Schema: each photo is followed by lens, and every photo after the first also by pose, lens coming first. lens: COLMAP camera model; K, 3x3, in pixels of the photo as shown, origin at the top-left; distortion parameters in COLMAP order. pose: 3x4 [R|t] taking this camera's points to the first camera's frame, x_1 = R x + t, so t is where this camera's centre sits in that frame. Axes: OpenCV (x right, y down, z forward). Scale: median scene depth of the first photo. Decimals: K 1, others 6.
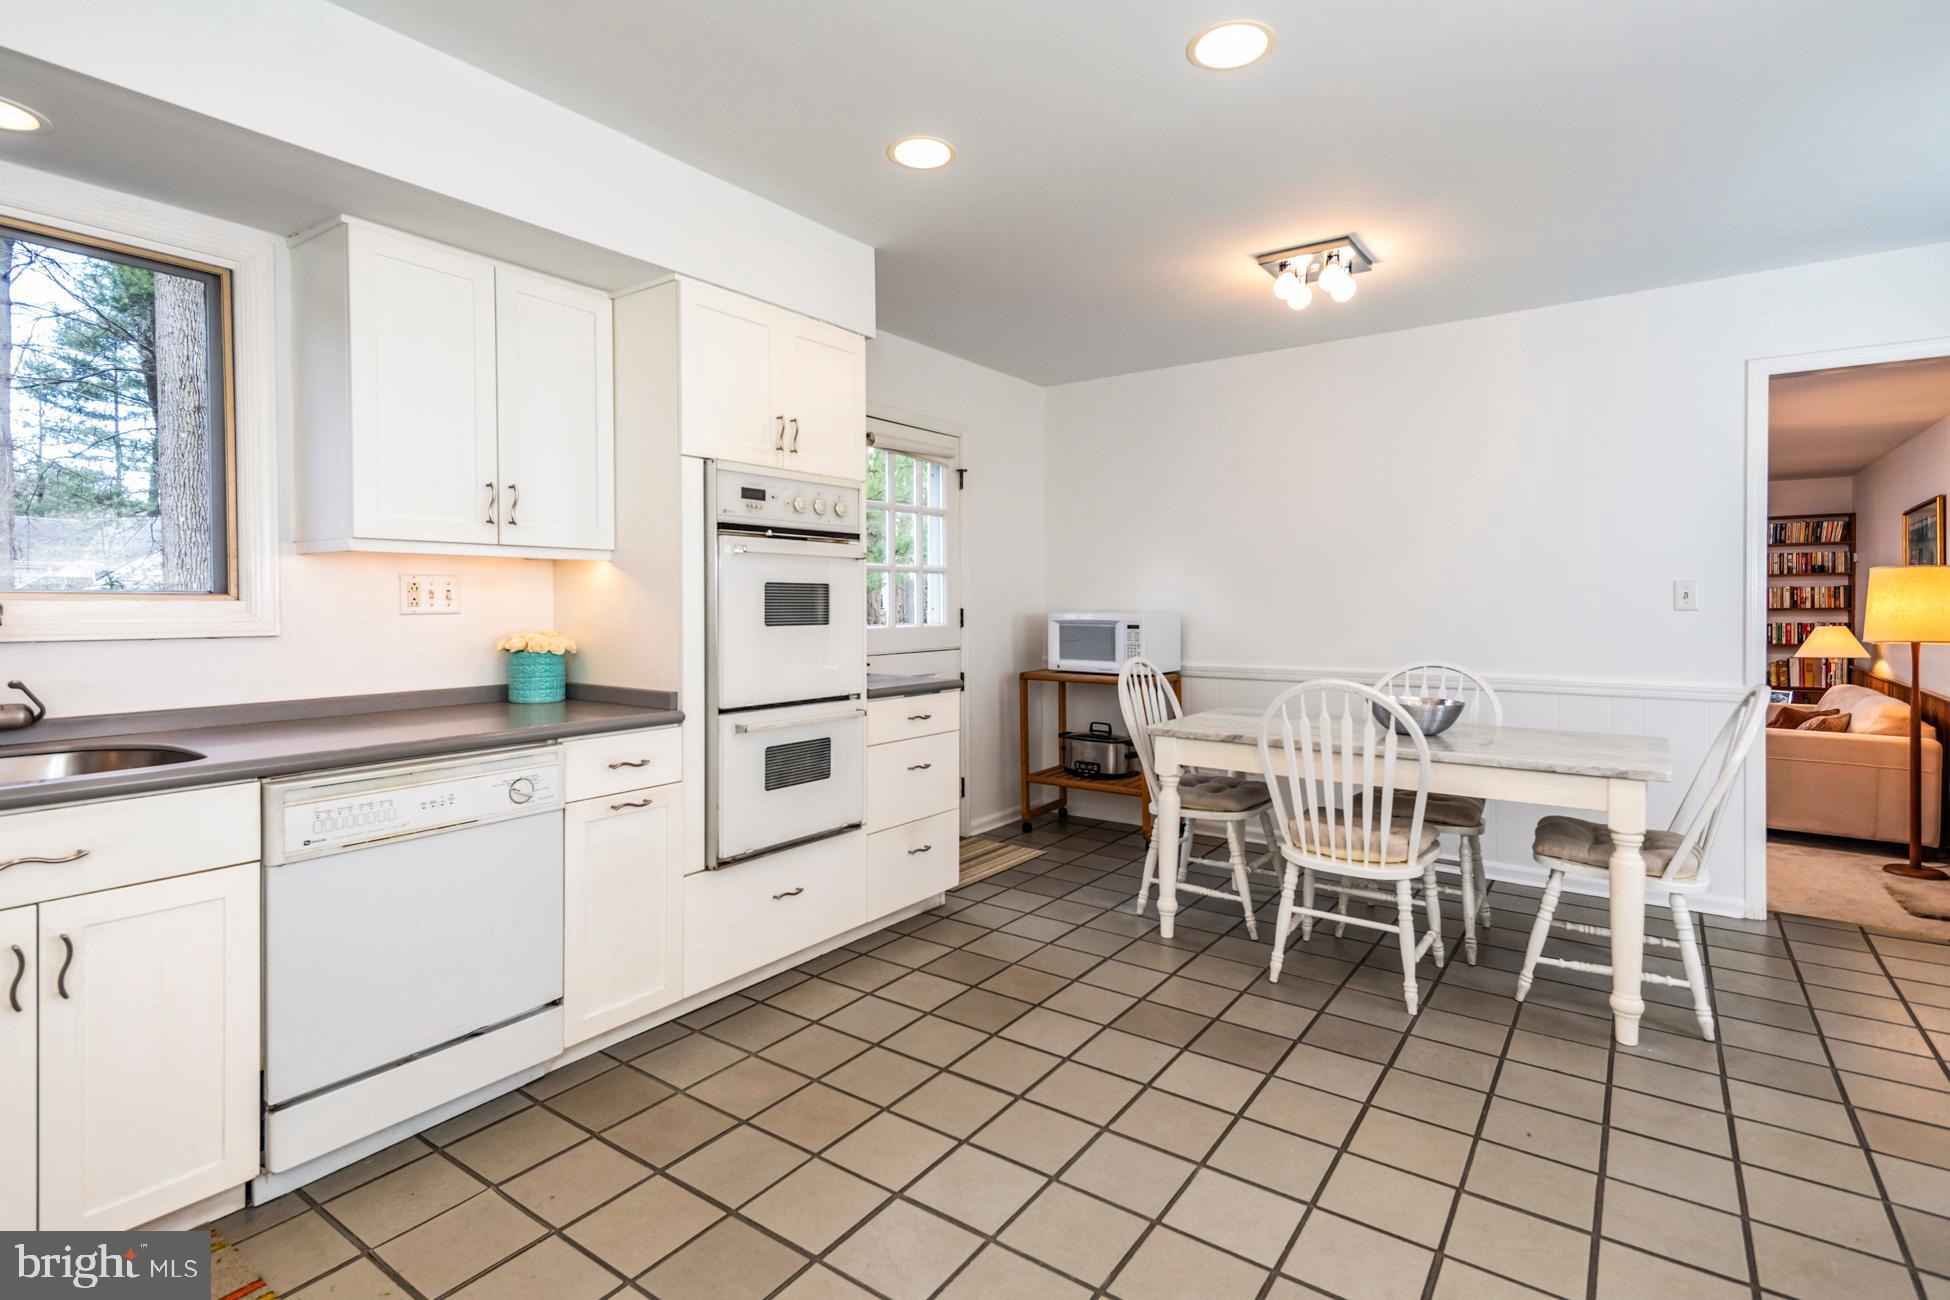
lens RADIAL K [[950.6, 0, 1020.8], [0, 950.6, 621.4], [0, 0, 1]] dist [0.031734, -0.006830]
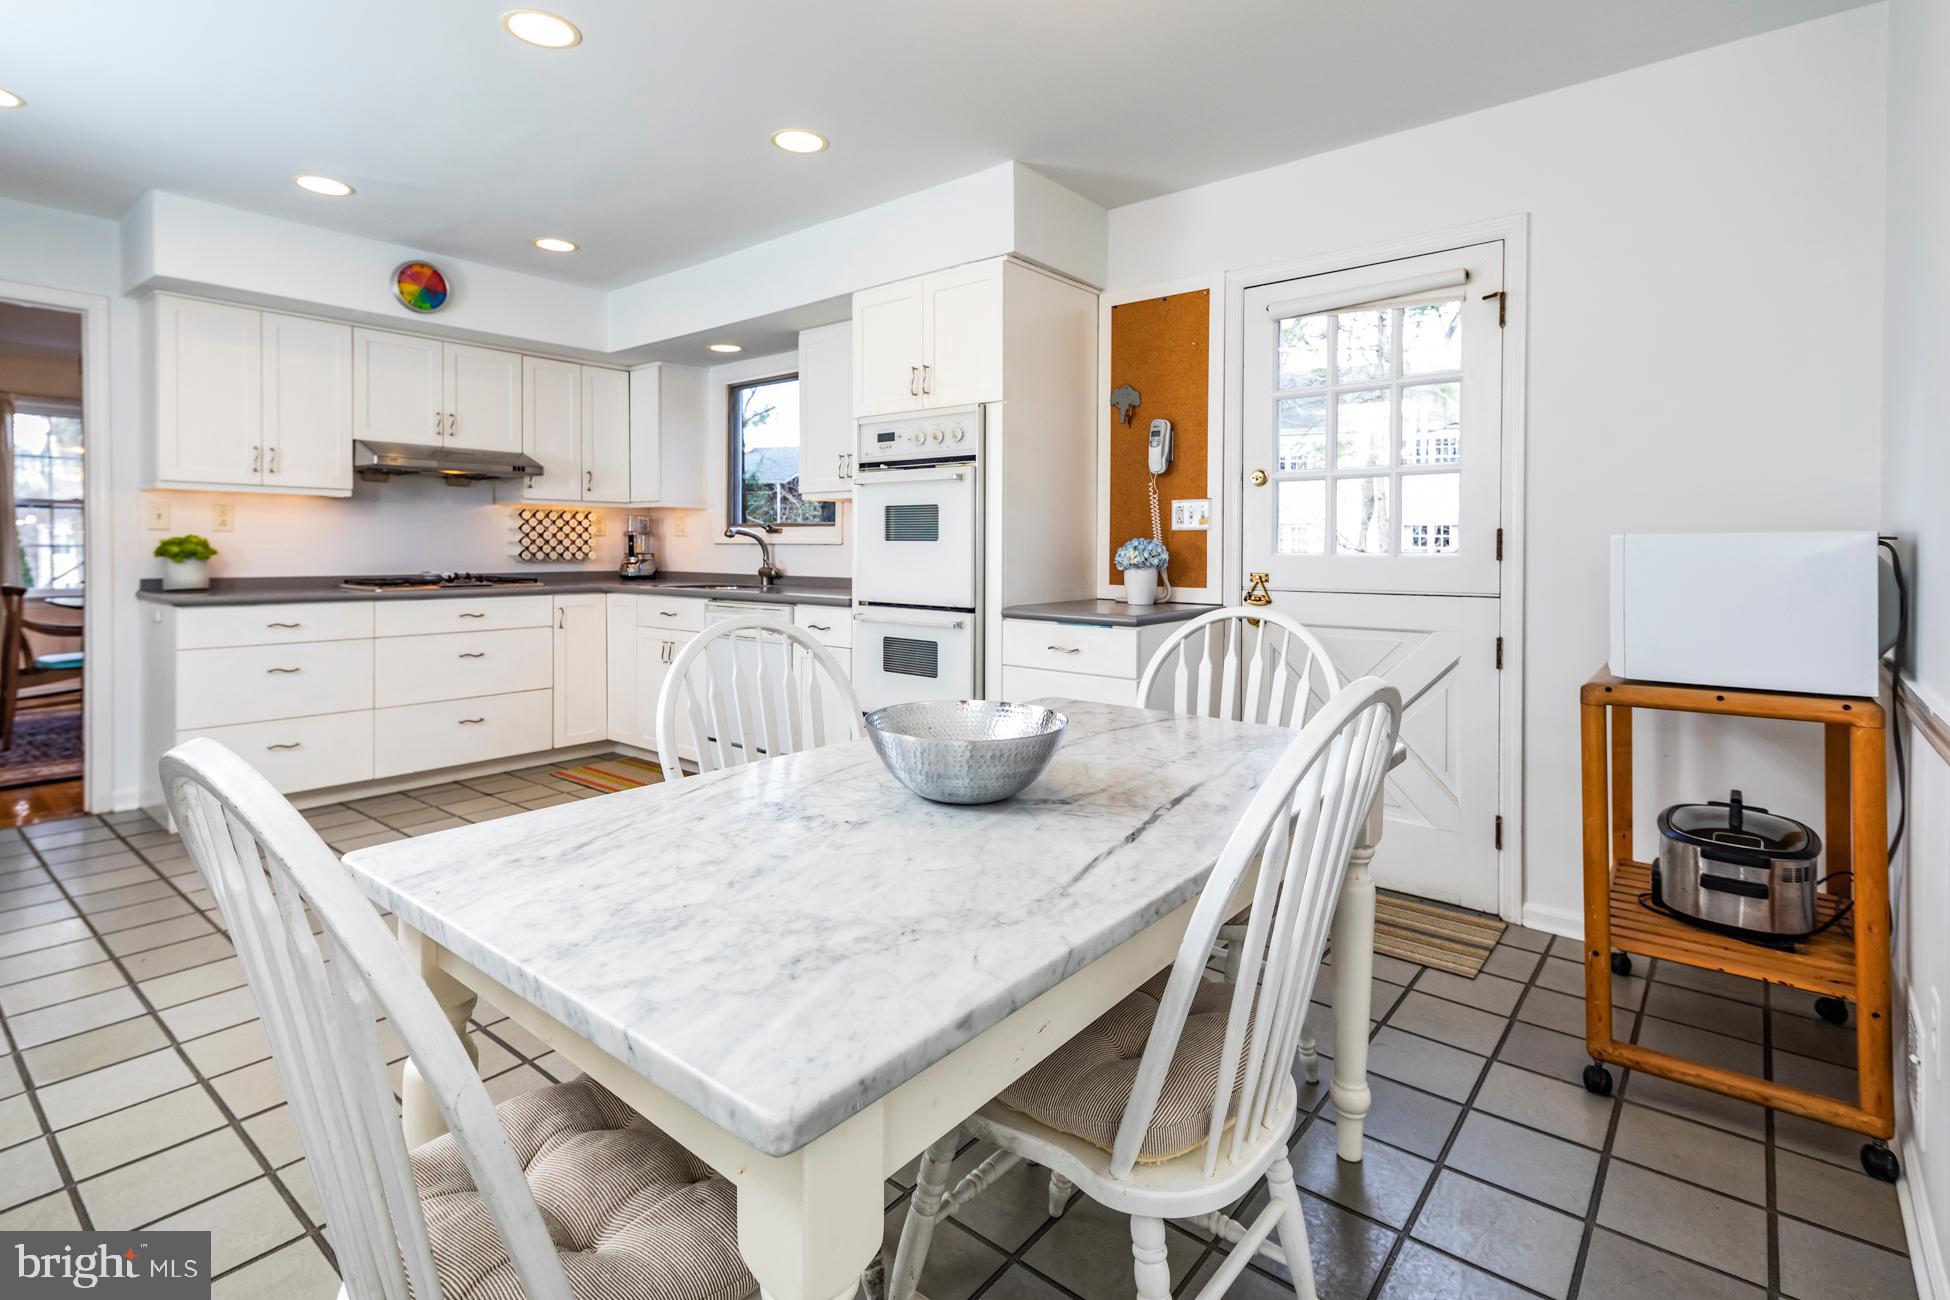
lens RADIAL K [[950.6, 0, 942.0], [0, 950.6, 560.8], [0, 0, 1]] dist [0.031734, -0.006830]
pose [[-0.143661, 0.011433, -0.989561, 0.775941], [-0.024839, 0.999577, 0.015155, 0.007834], [0.989315, 0.026757, -0.143316, 0.998114]]
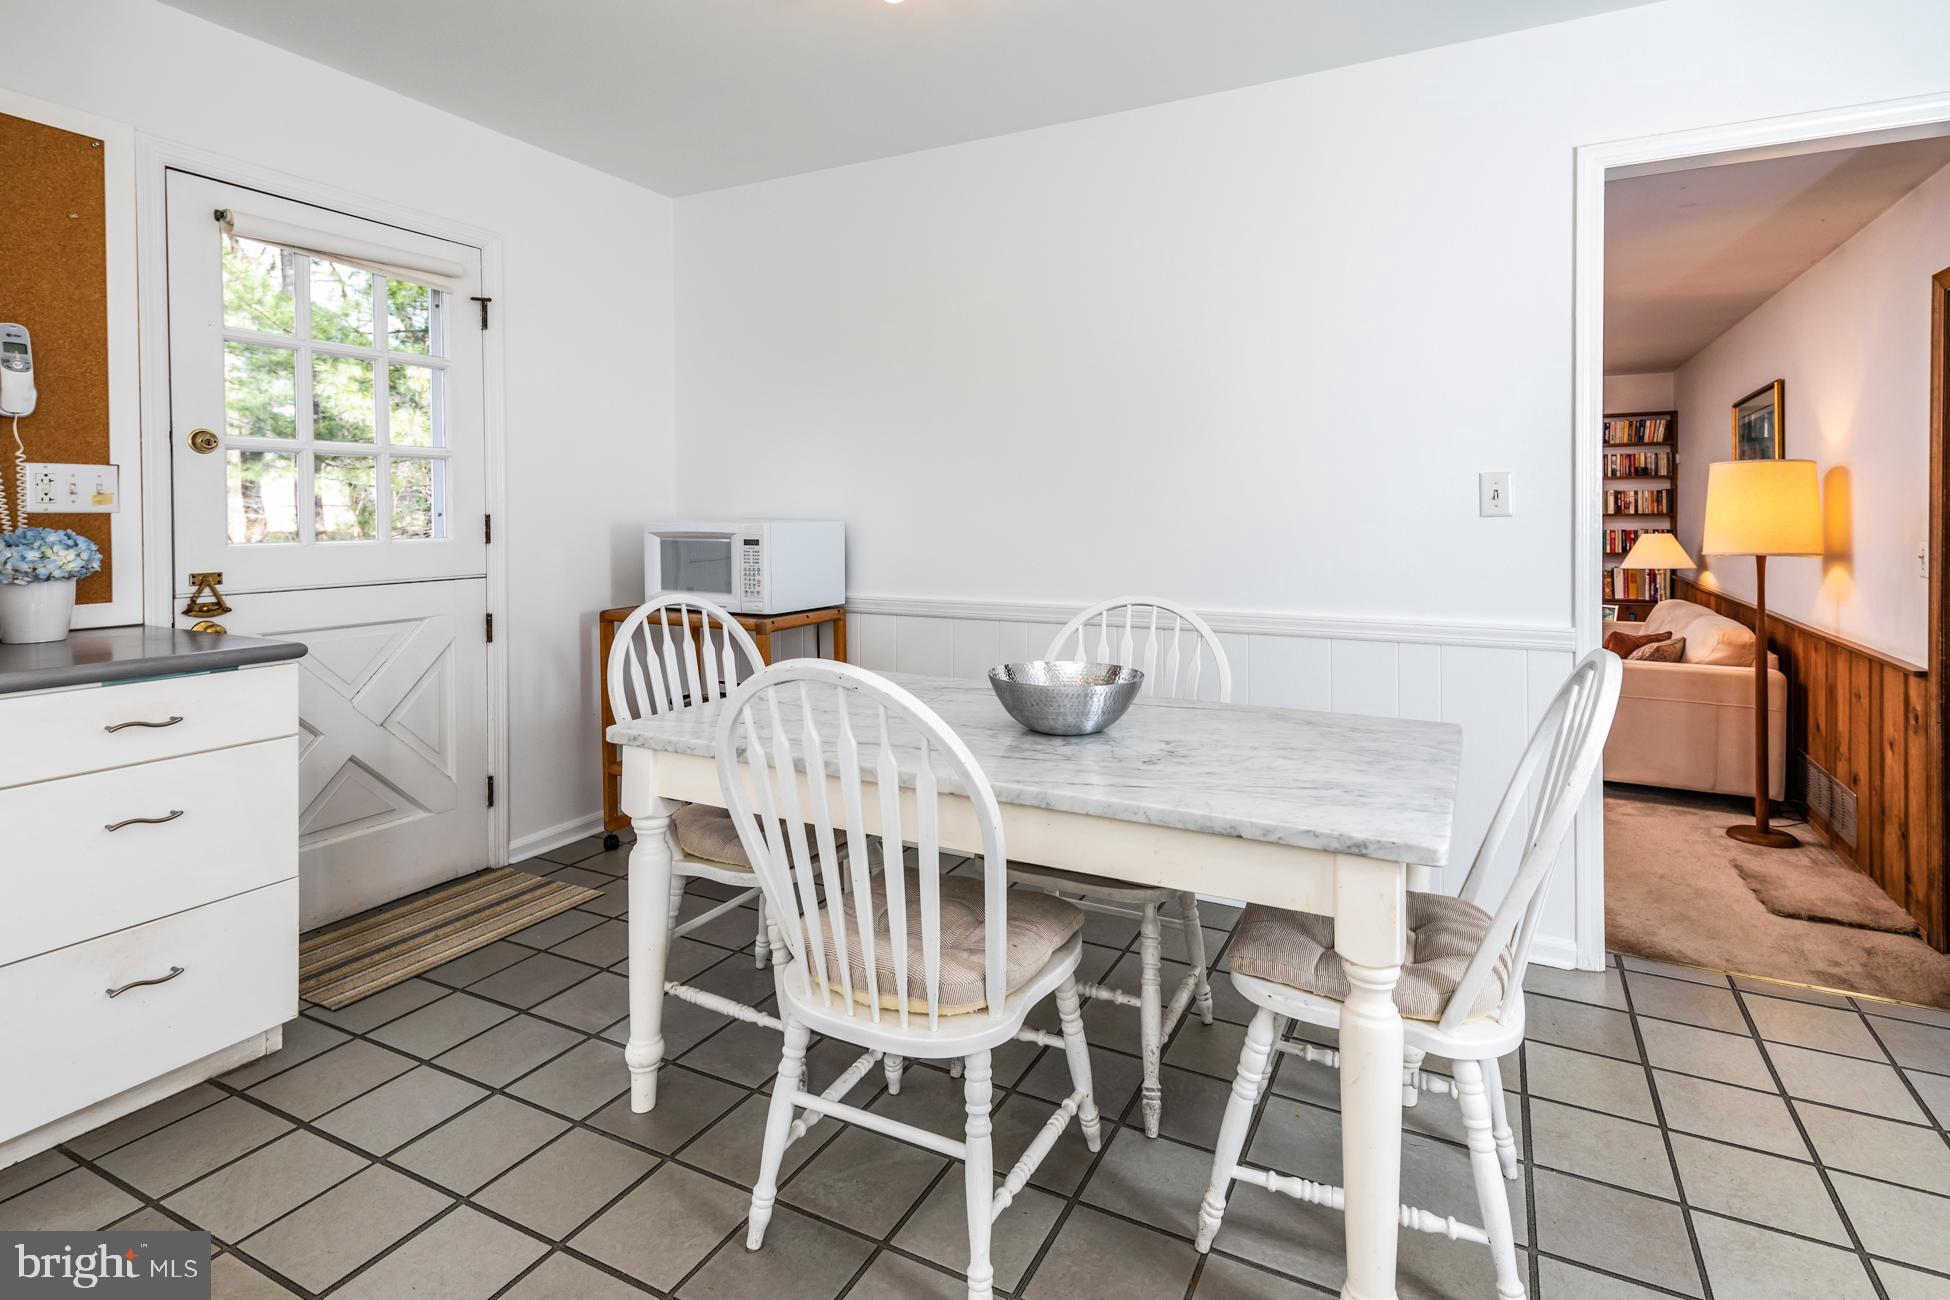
lens RADIAL K [[950.6, 0, 1048.9], [0, 950.6, 524.6], [0, 0, 1]] dist [0.031734, -0.006830]
pose [[0.989282, -0.002529, 0.145995, 0.297434], [0.003113, 0.999988, -0.003775, -0.003747], [-0.145984, 0.004189, 0.989278, 0.401893]]
